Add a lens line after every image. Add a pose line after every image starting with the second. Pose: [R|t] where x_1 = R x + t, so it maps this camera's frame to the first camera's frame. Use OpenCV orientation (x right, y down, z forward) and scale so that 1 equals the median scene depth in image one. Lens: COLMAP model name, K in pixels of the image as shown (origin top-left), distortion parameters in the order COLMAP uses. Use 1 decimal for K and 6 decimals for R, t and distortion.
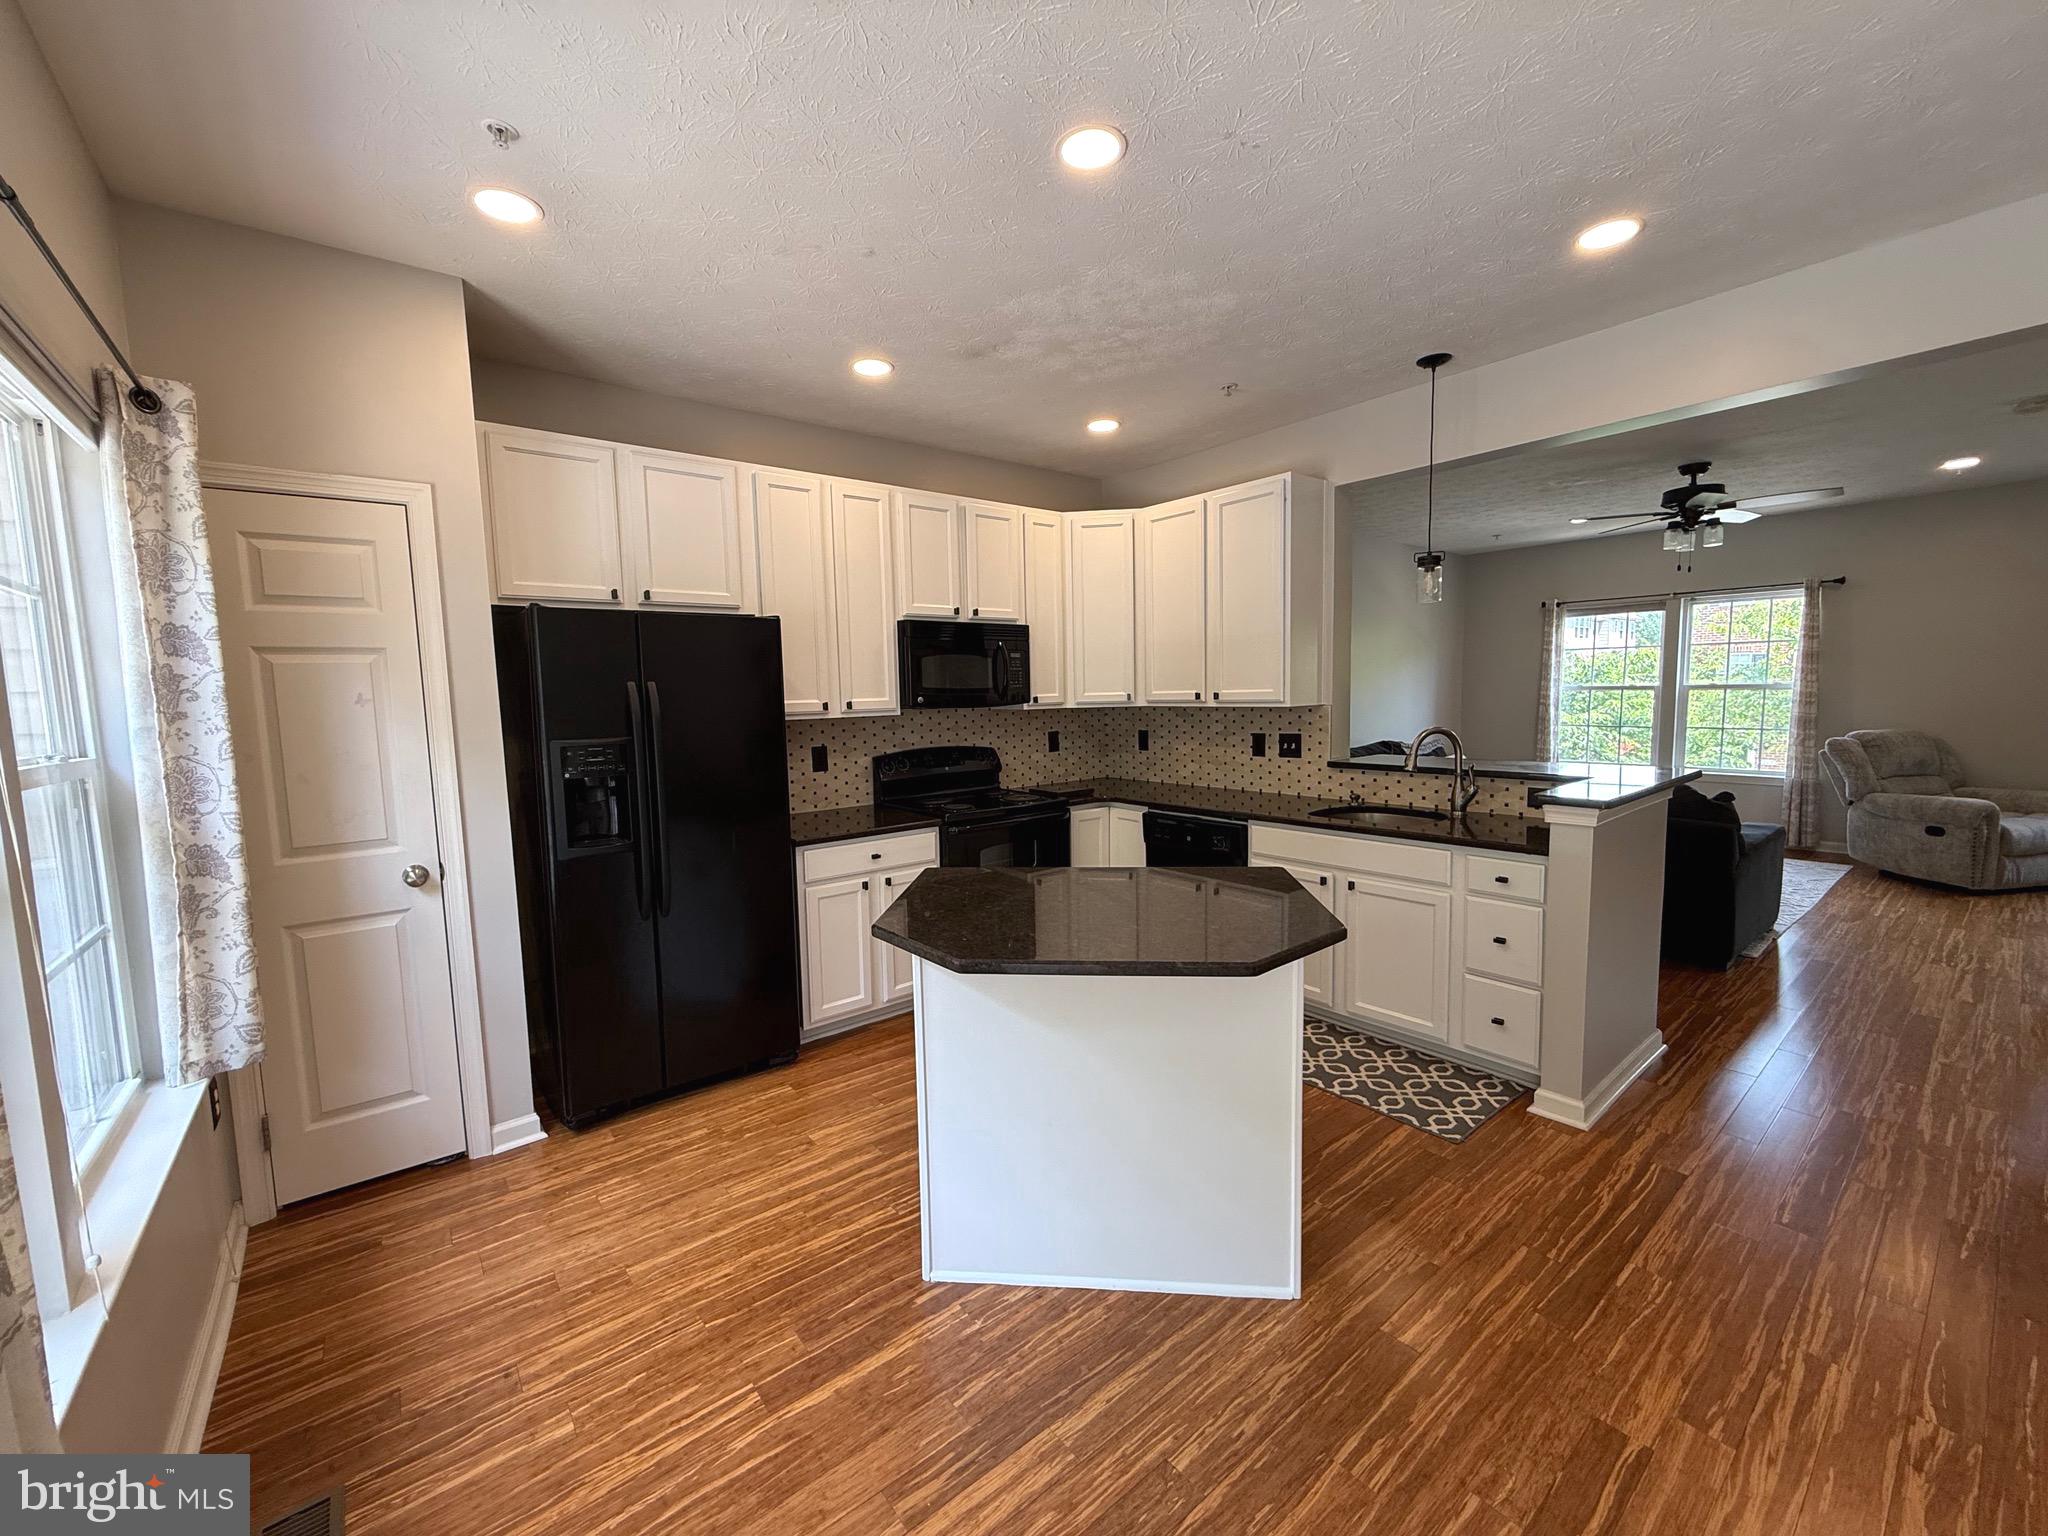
lens RADIAL K [[810.6, 0, 1015.2], [0, 810.6, 765.6], [0, 0, 1]] dist [-0.001545, 0.000516]
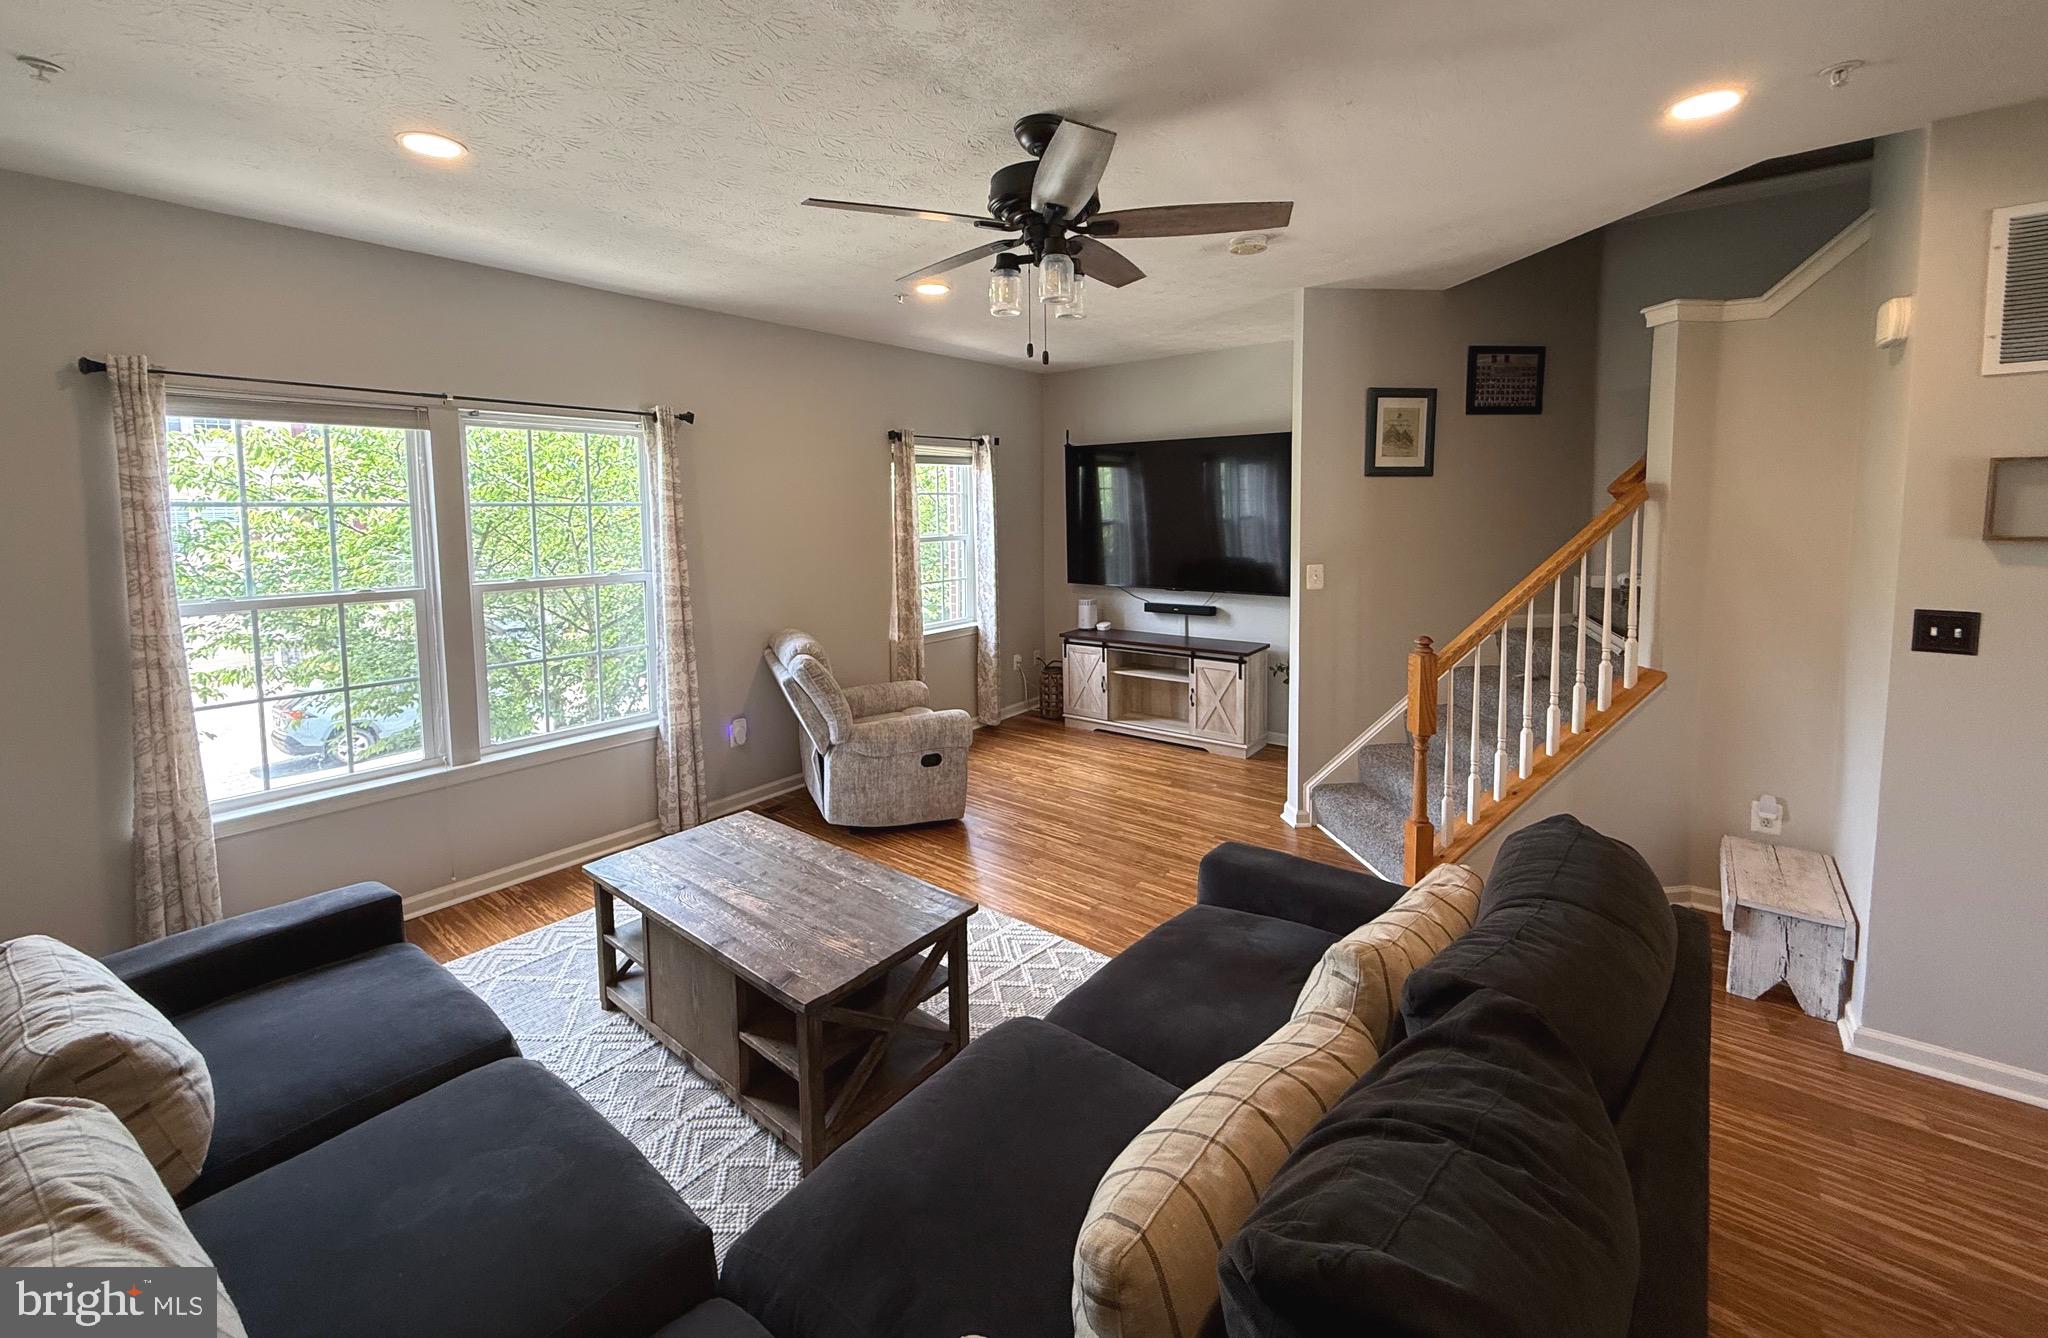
lens RADIAL K [[814.3, 0, 1020.3], [0, 814.3, 562.3], [0, 0, 1]] dist [0.002575, 0.000226]
pose [[-0.226561, -0.042506, 0.973069, 0.342998], [0.105502, 0.992098, 0.067902, -0.143451], [-0.968266, 0.118045, -0.220286, 1.006364]]
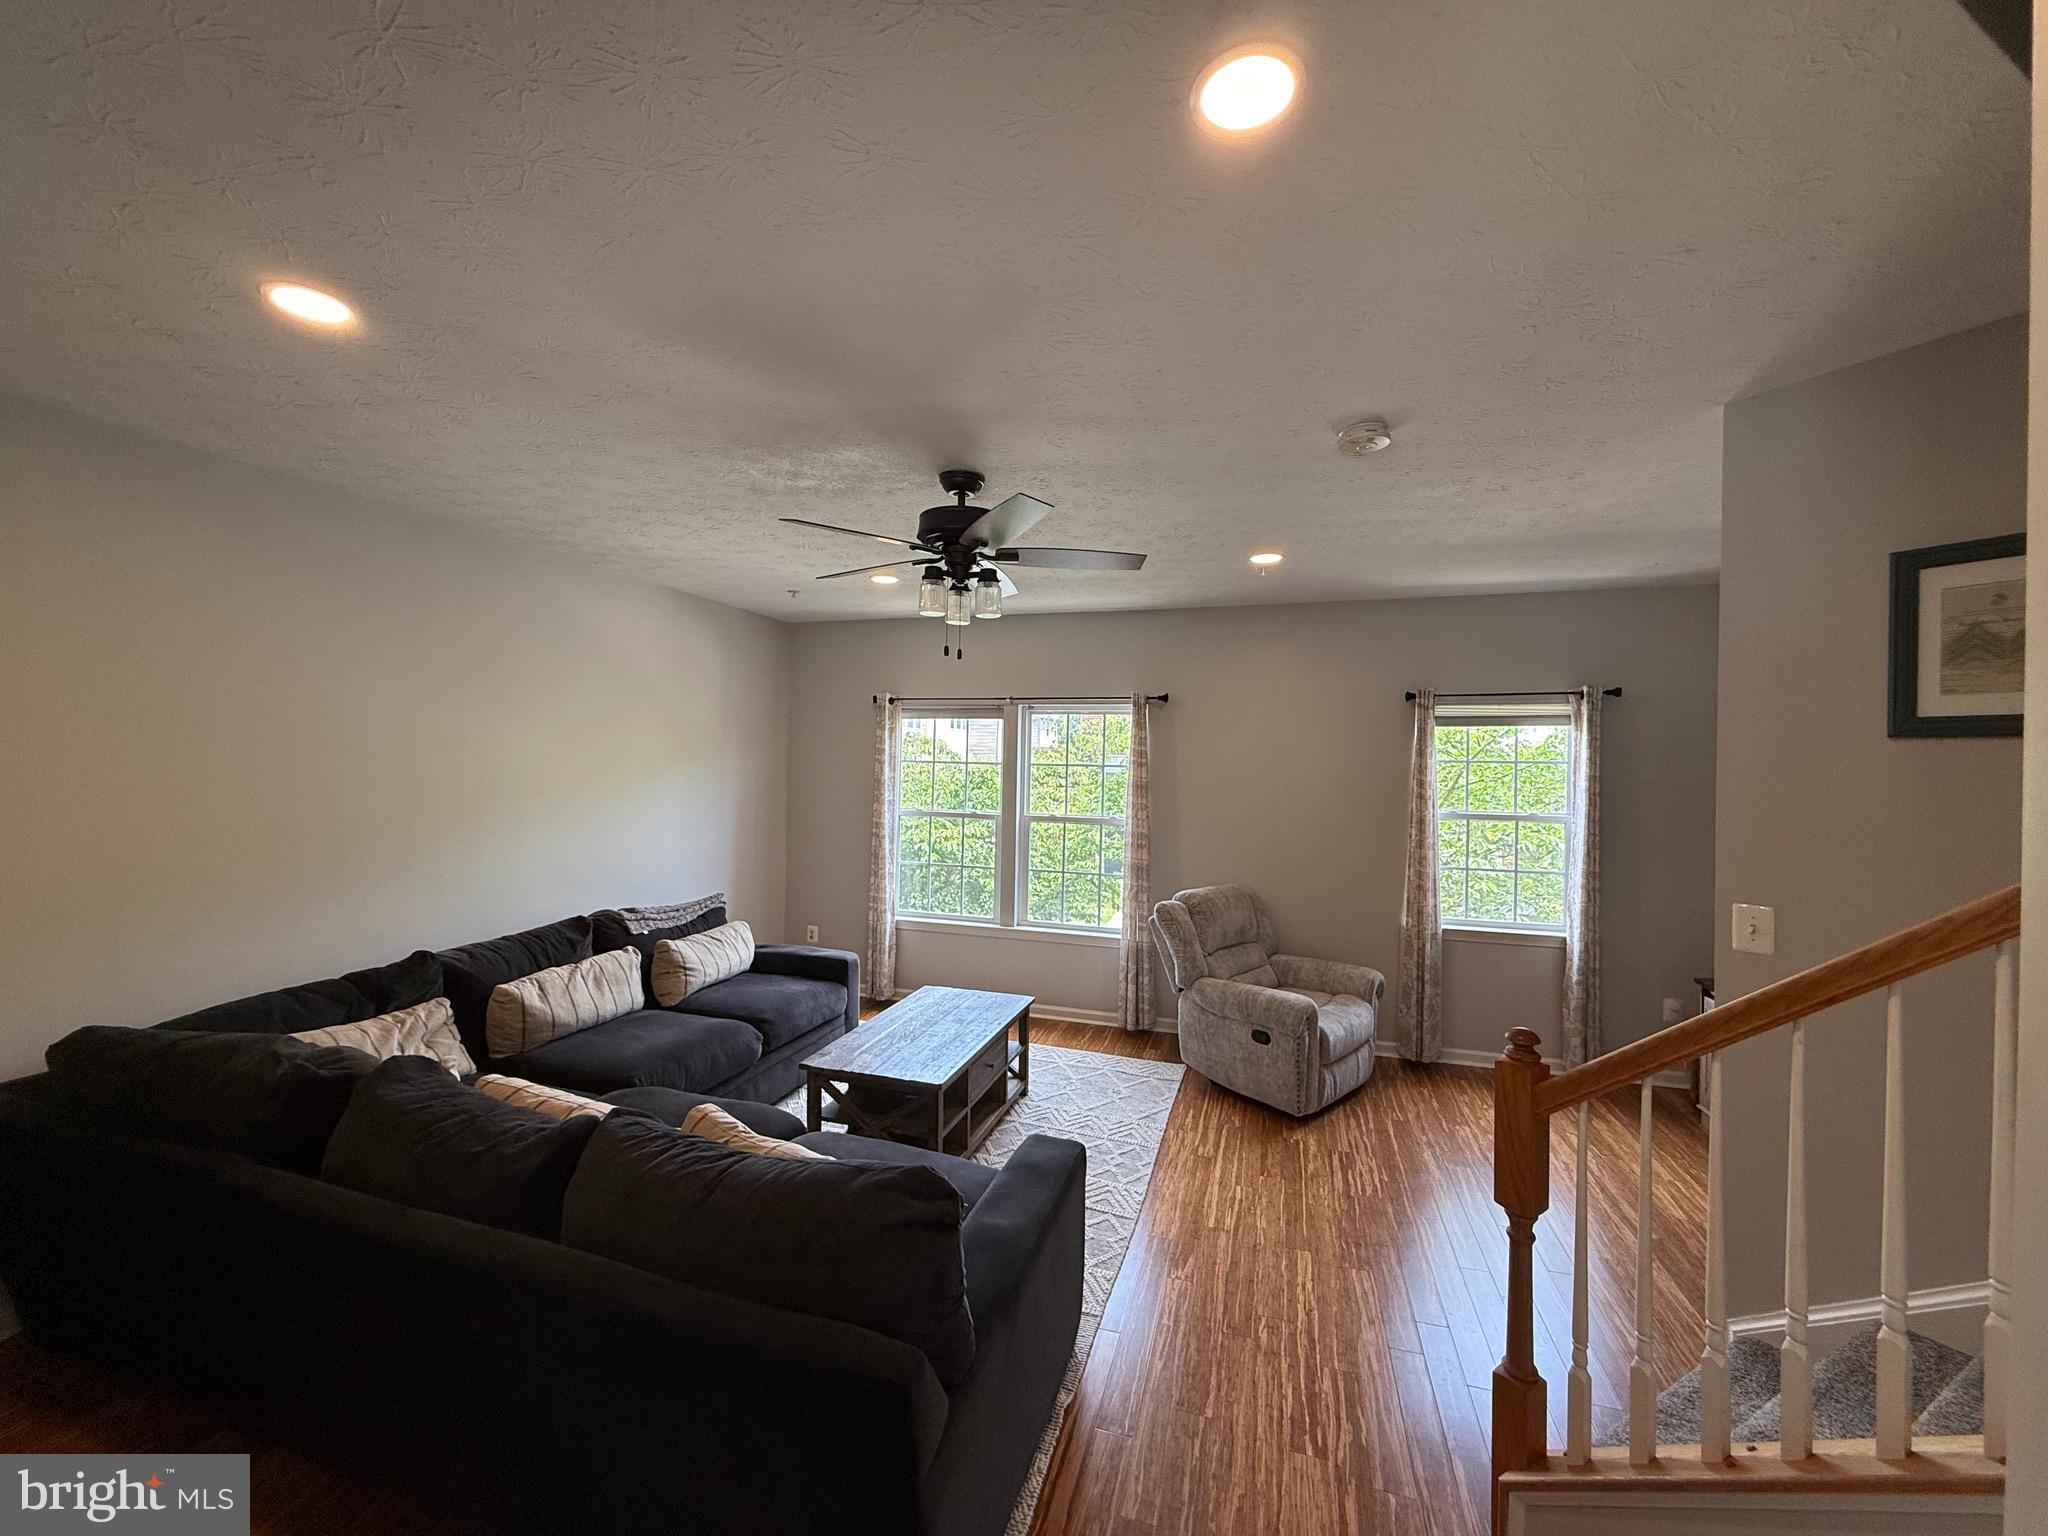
lens RADIAL K [[810.6, 0, 1015.2], [0, 810.6, 765.6], [0, 0, 1]] dist [-0.001545, 0.000516]
pose [[0.830836, 0.035123, 0.555409, 0.491357], [0.015860, 0.996107, -0.086717, -0.102079], [-0.556292, 0.080857, 0.827044, 0.457809]]
